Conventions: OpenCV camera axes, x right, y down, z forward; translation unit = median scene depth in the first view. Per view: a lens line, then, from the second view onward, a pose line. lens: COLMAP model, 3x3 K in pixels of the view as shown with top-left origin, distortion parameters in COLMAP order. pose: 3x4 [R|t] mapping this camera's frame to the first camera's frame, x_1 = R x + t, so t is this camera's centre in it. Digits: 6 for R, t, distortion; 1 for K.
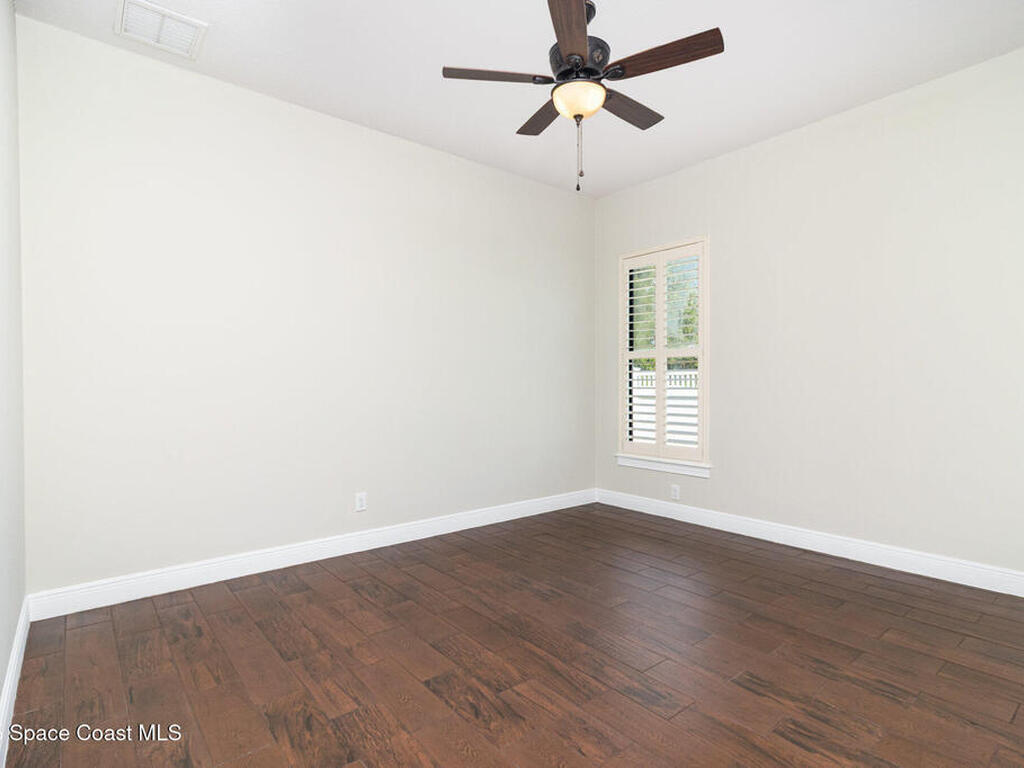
lens RADIAL K [[529.4, 0, 506.0], [0, 529.4, 380.1], [0, 0, 1]] dist [-0.001137, 0.001484]
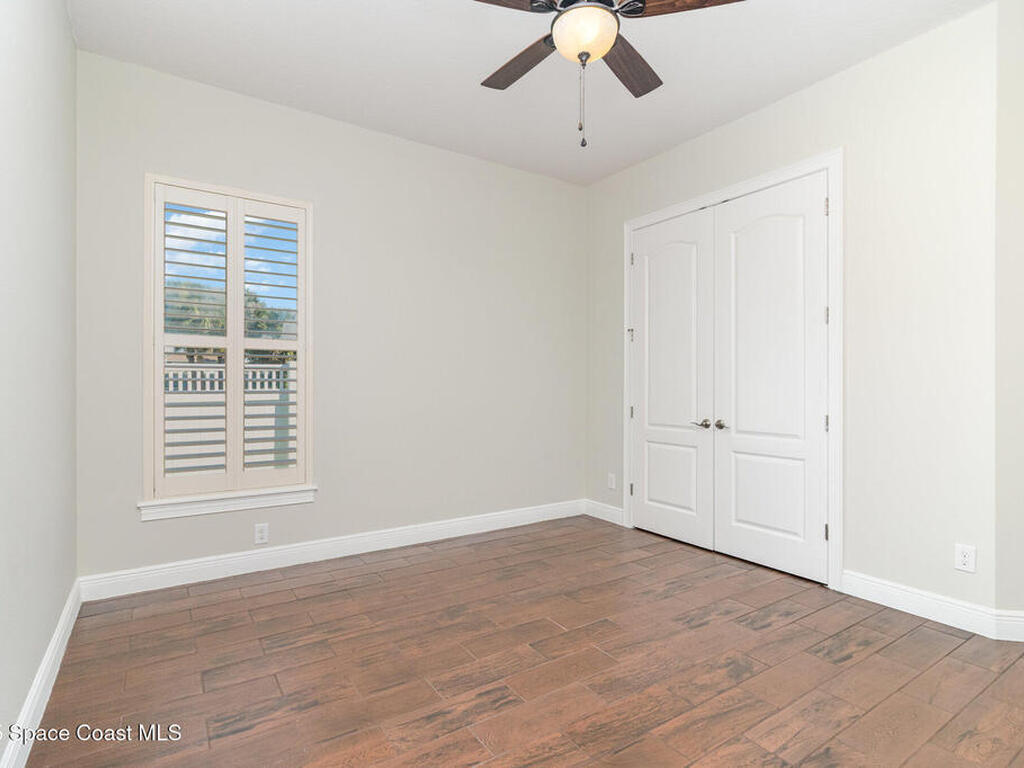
lens RADIAL K [[529.4, 0, 506.0], [0, 529.4, 380.1], [0, 0, 1]] dist [-0.001137, 0.001484]
pose [[0.100372, 0.013814, 0.994854, -0.538077], [-0.007651, 0.999885, -0.013112, 0.008177], [-0.994921, -0.006295, 0.100466, 0.834465]]
